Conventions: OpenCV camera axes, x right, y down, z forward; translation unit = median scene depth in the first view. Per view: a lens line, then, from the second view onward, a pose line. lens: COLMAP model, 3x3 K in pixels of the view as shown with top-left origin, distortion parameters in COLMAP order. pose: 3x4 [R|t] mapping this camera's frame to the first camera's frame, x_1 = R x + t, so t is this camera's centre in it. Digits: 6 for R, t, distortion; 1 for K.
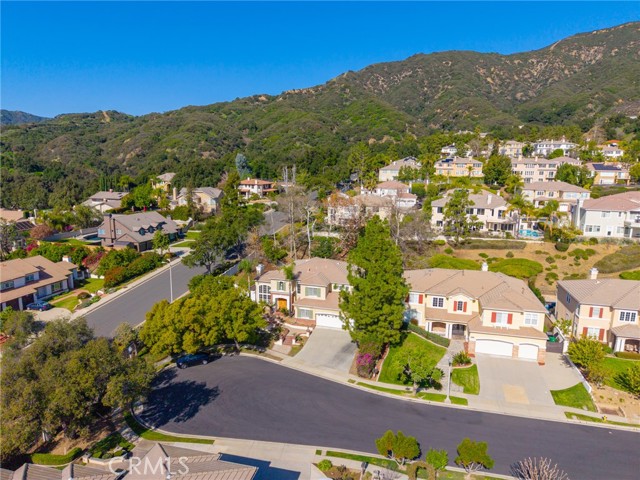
lens RADIAL K [[428.1, 0, 320.0], [0, 428.1, 240.0], [0, 0, 1]] dist [0.037253, -0.038883]
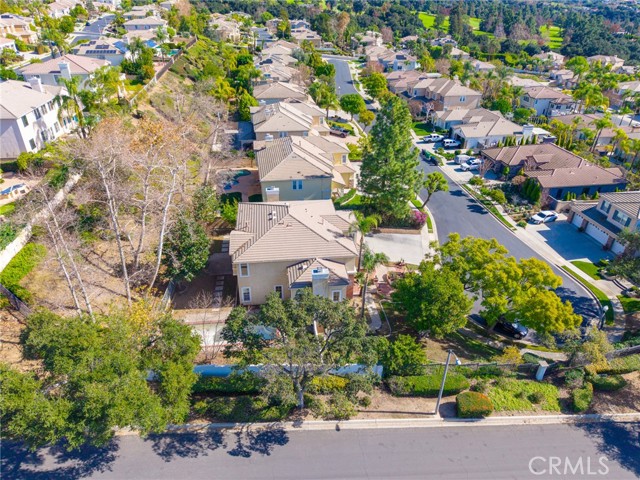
lens RADIAL K [[428.1, 0, 320.0], [0, 428.1, 240.0], [0, 0, 1]] dist [0.037253, -0.038883]
pose [[-0.393271, -0.478426, 0.785141, -0.459246], [0.152420, 0.808210, 0.568828, -0.238517], [-0.906701, 0.343375, -0.244924, 0.935888]]
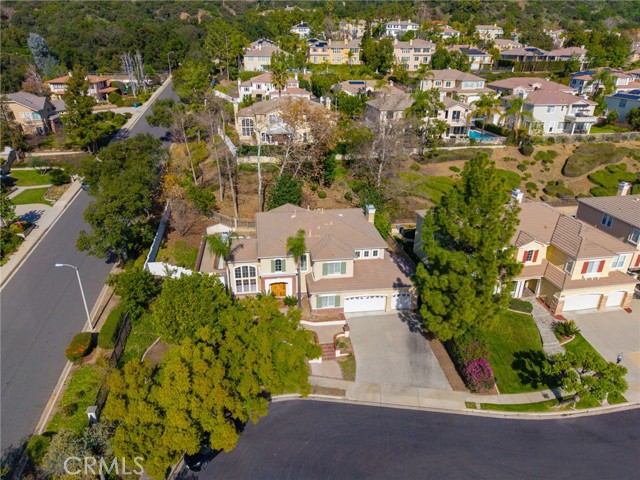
lens RADIAL K [[428.1, 0, 320.0], [0, 428.1, 240.0], [0, 0, 1]] dist [0.037253, -0.038883]
pose [[0.908779, -0.176661, 0.378038, -0.210863], [0.077000, 0.961398, 0.264168, -0.074648], [-0.410113, -0.210962, 0.887301, 0.315619]]
